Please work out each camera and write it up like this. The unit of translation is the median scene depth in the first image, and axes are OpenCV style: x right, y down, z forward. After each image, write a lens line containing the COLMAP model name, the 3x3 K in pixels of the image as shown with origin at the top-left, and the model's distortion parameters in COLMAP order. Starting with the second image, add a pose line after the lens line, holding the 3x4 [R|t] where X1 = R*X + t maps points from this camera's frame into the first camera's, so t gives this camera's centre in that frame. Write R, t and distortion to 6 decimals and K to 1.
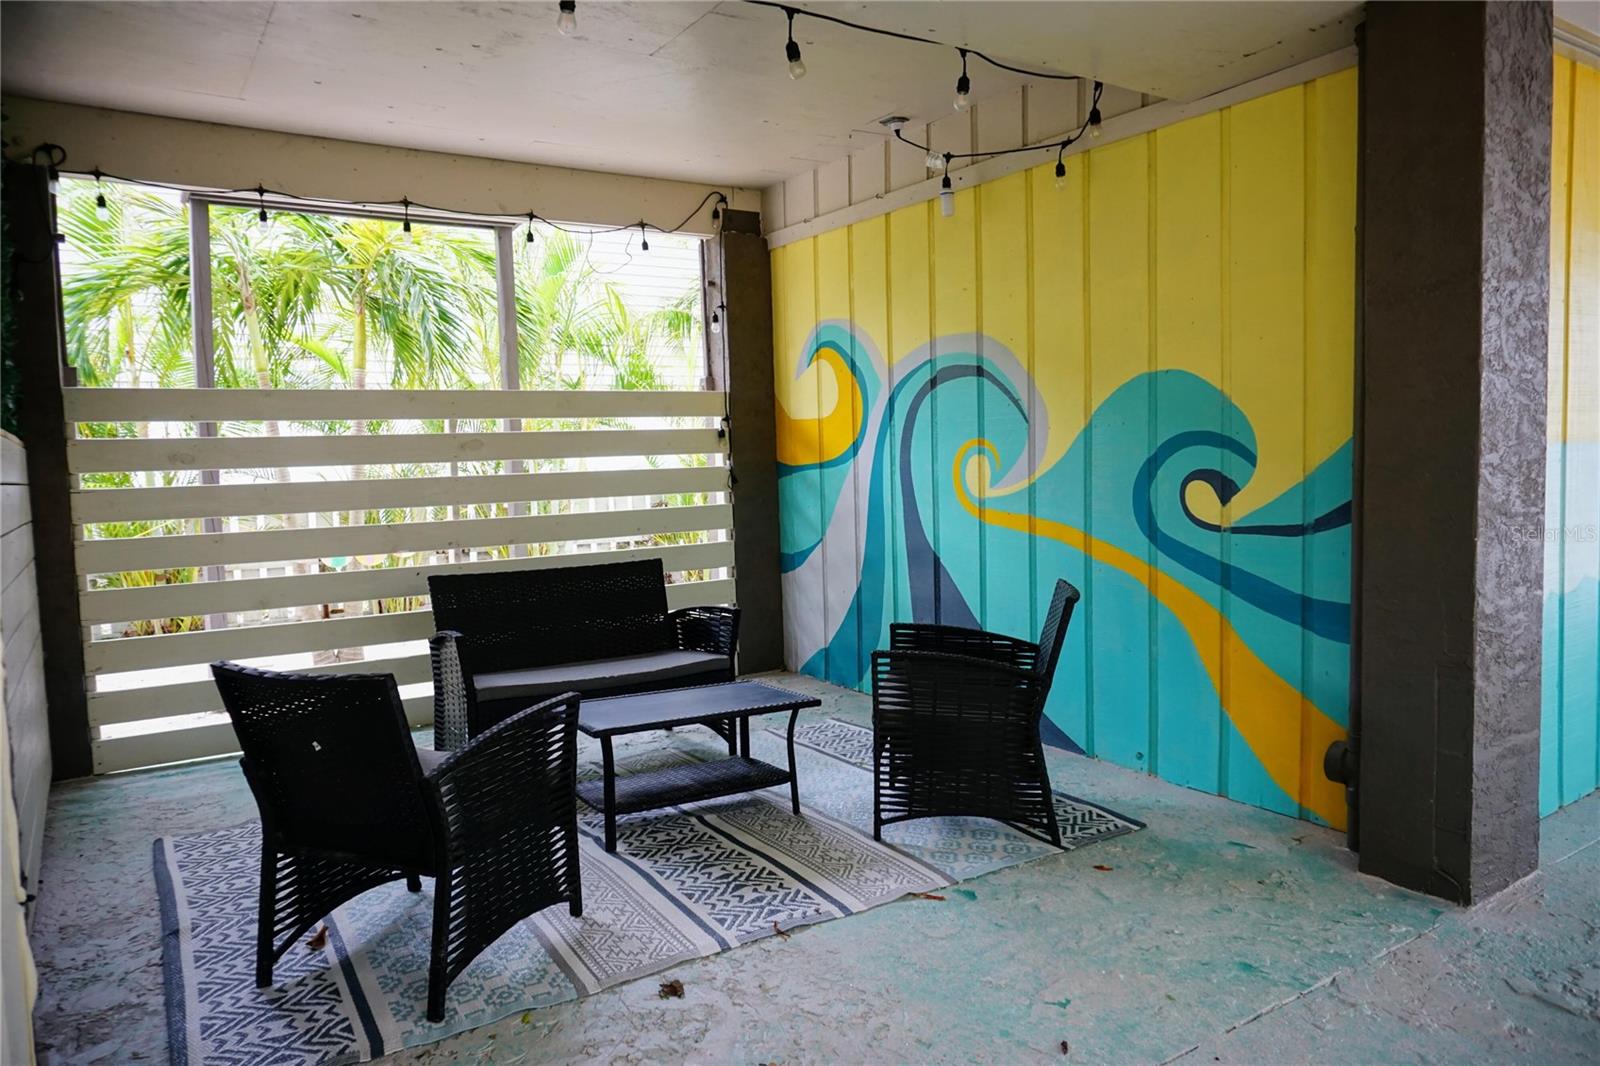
lens RADIAL K [[1057.0, 0, 795.6], [0, 1057.0, 519.1], [0, 0, 1]] dist [-0.017332, 0.009597]
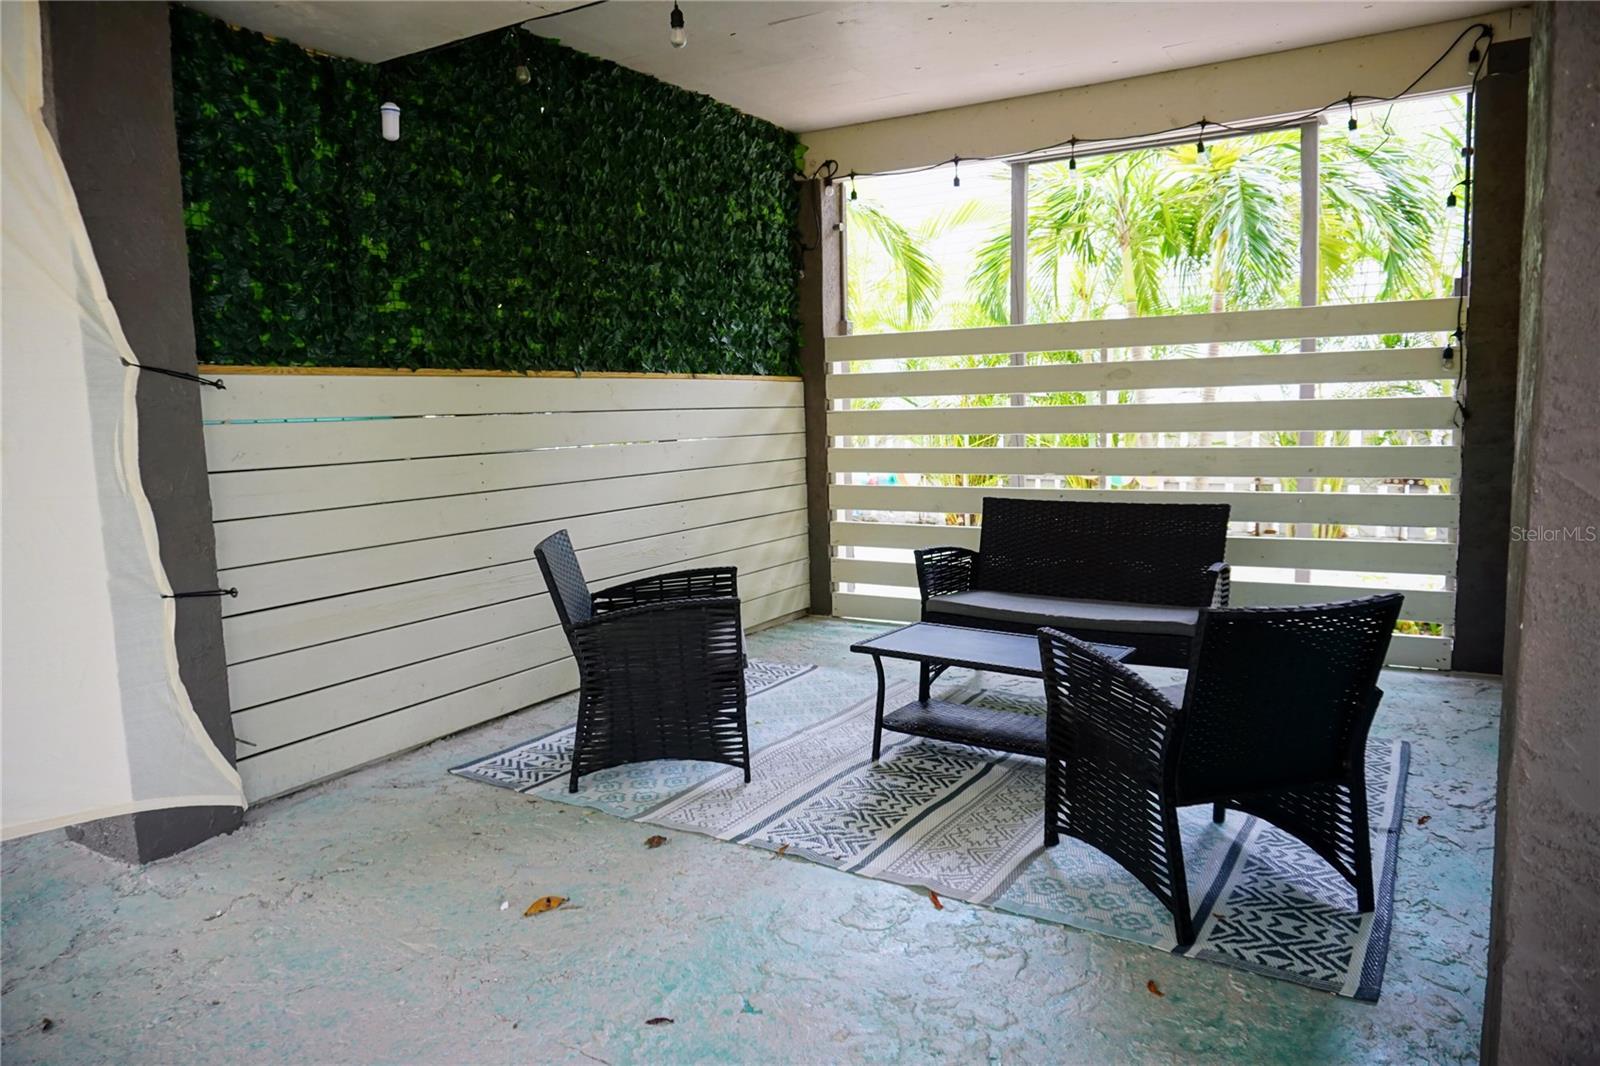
lens RADIAL K [[1057.0, 0, 799.2], [0, 1057.0, 505.0], [0, 0, 1]] dist [-0.017332, 0.009597]
pose [[0.446430, 0.103827, -0.888774, 0.524926], [-0.040056, 0.994569, 0.096066, -0.034351], [0.893921, -0.007286, 0.448165, 0.315942]]
